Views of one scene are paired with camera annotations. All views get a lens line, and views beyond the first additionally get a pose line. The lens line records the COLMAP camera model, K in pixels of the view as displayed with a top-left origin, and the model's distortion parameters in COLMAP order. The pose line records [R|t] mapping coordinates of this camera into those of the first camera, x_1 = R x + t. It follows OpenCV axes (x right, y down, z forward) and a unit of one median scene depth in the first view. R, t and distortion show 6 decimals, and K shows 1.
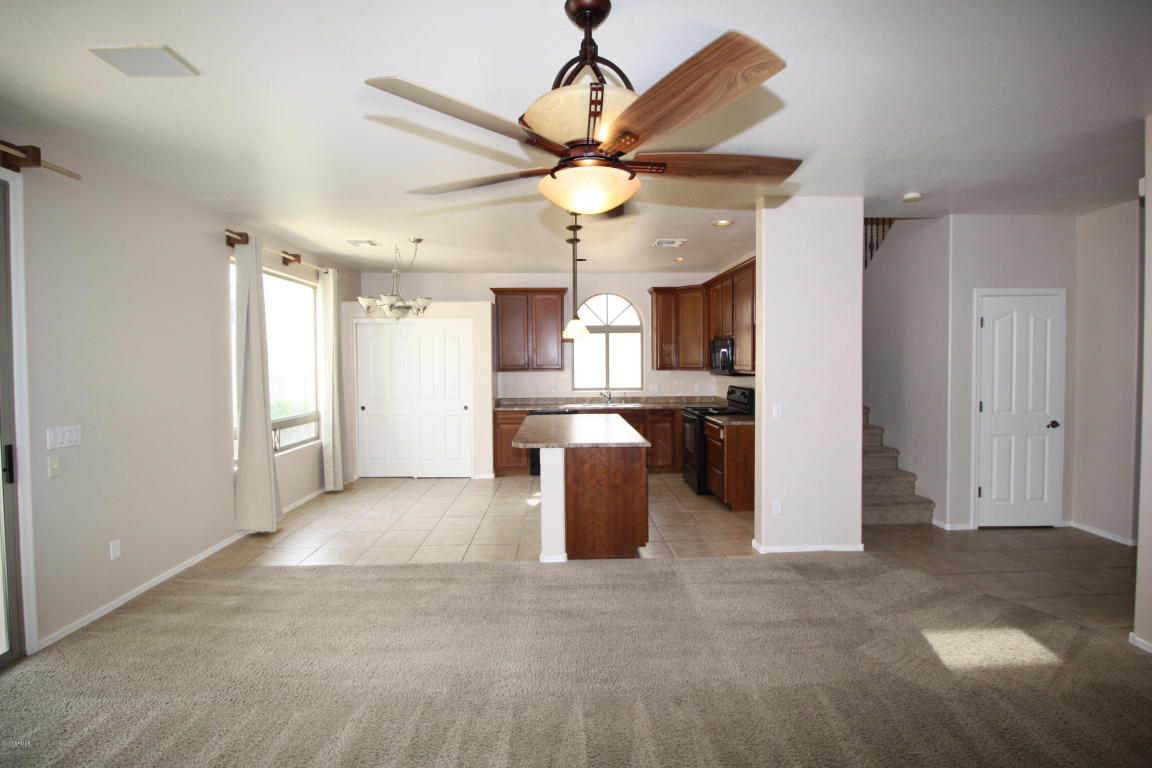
lens RADIAL K [[535.1, 0, 578.0], [0, 535.1, 372.8], [0, 0, 1]] dist [0.000016, -0.012202]
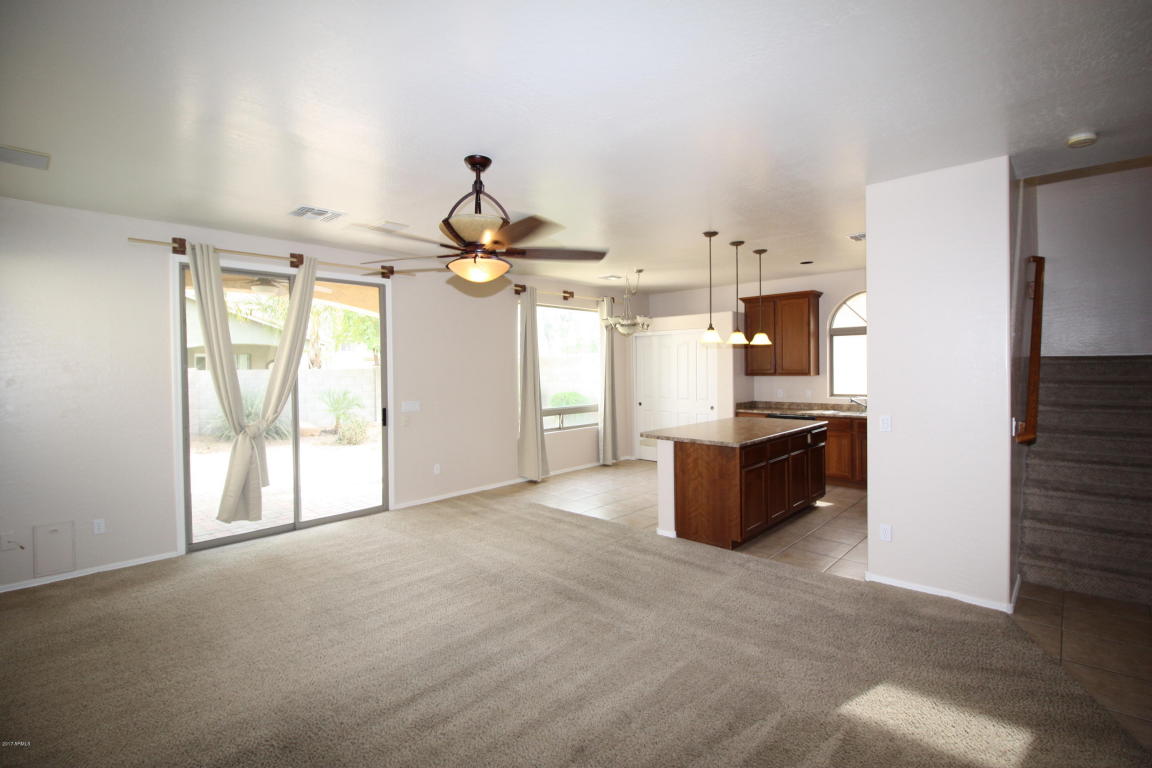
lens RADIAL K [[535.1, 0, 578.0], [0, 535.1, 372.8], [0, 0, 1]] dist [0.000016, -0.012202]
pose [[0.705890, 0.005660, -0.708298, 0.575043], [-0.009525, 0.999954, -0.001502, -0.005469], [0.708257, 0.007807, 0.705912, 0.014881]]
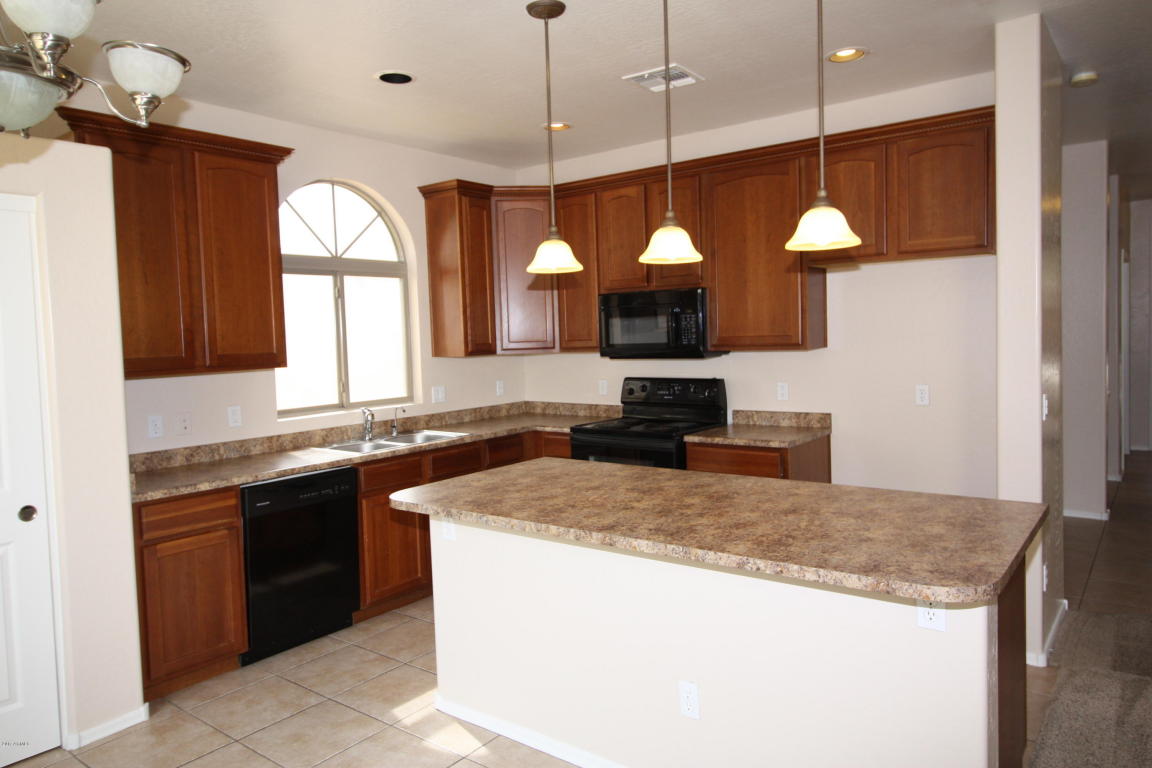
lens RADIAL K [[771.9, 0, 581.9], [0, 771.9, 367.9], [0, 0, 1]] dist [0.001736, -0.002419]
pose [[0.634391, -0.049155, 0.771448, -0.503752], [0.047085, 0.998580, 0.024907, -0.011047], [-0.771577, 0.020523, 0.635805, 0.765101]]
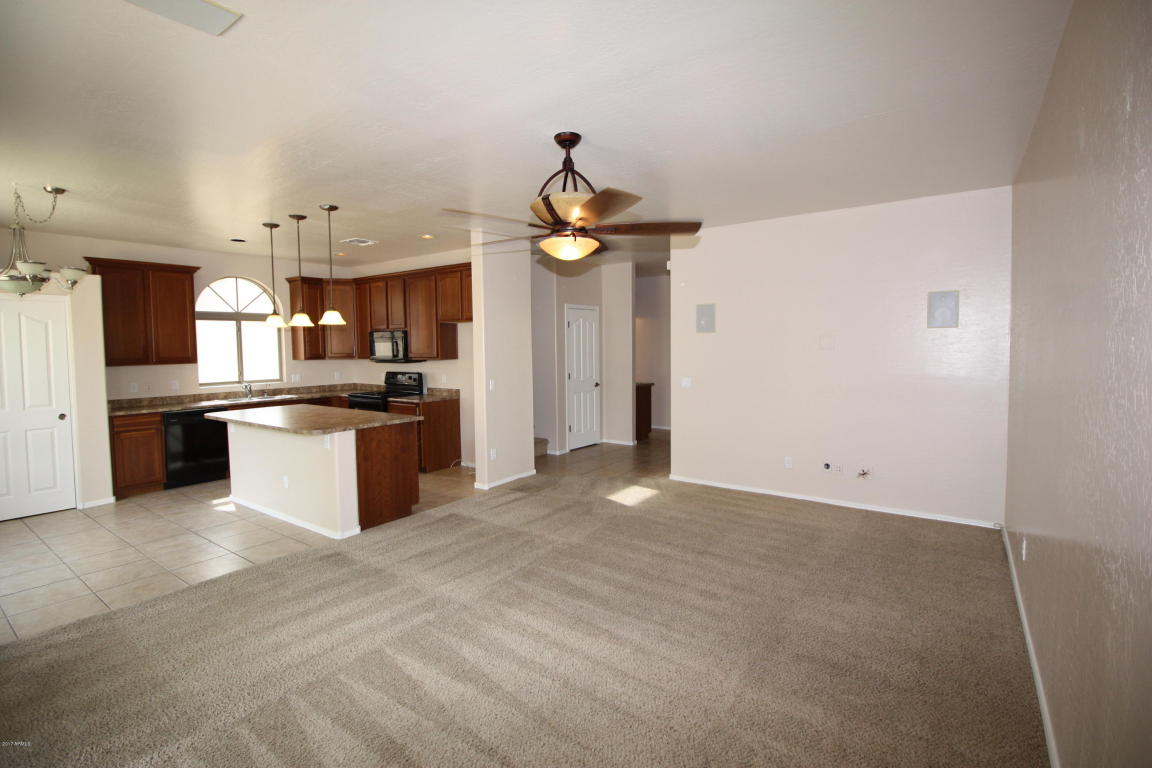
lens RADIAL K [[535.1, 0, 578.0], [0, 535.1, 372.8], [0, 0, 1]] dist [0.000016, -0.012202]
pose [[0.608787, -0.041096, 0.792268, -0.530101], [0.026759, 0.999153, 0.031265, 0.002072], [-0.792882, 0.002167, 0.609371, -0.020804]]
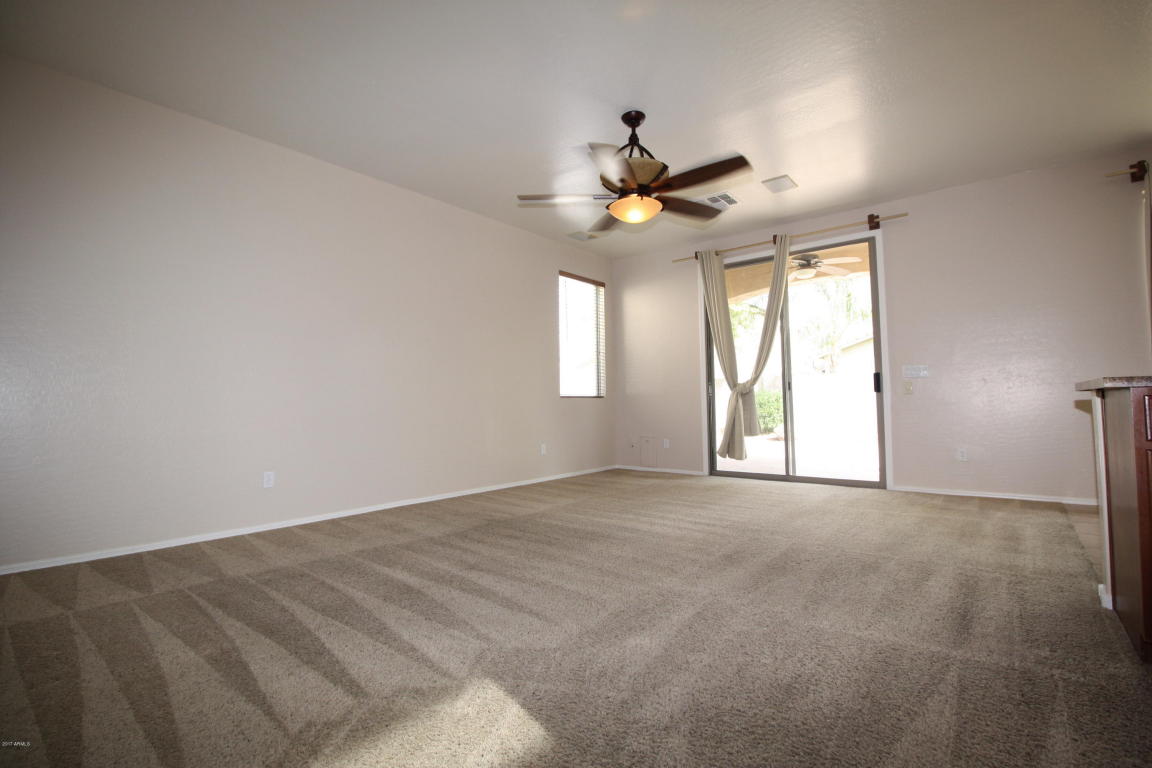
lens RADIAL K [[535.1, 0, 578.0], [0, 535.1, 372.8], [0, 0, 1]] dist [0.000016, -0.012202]
pose [[-0.659369, -0.033398, -0.751077, 0.621814], [-0.002414, 0.999102, -0.042307, 0.127393], [0.751815, -0.026082, -0.658858, 0.834202]]
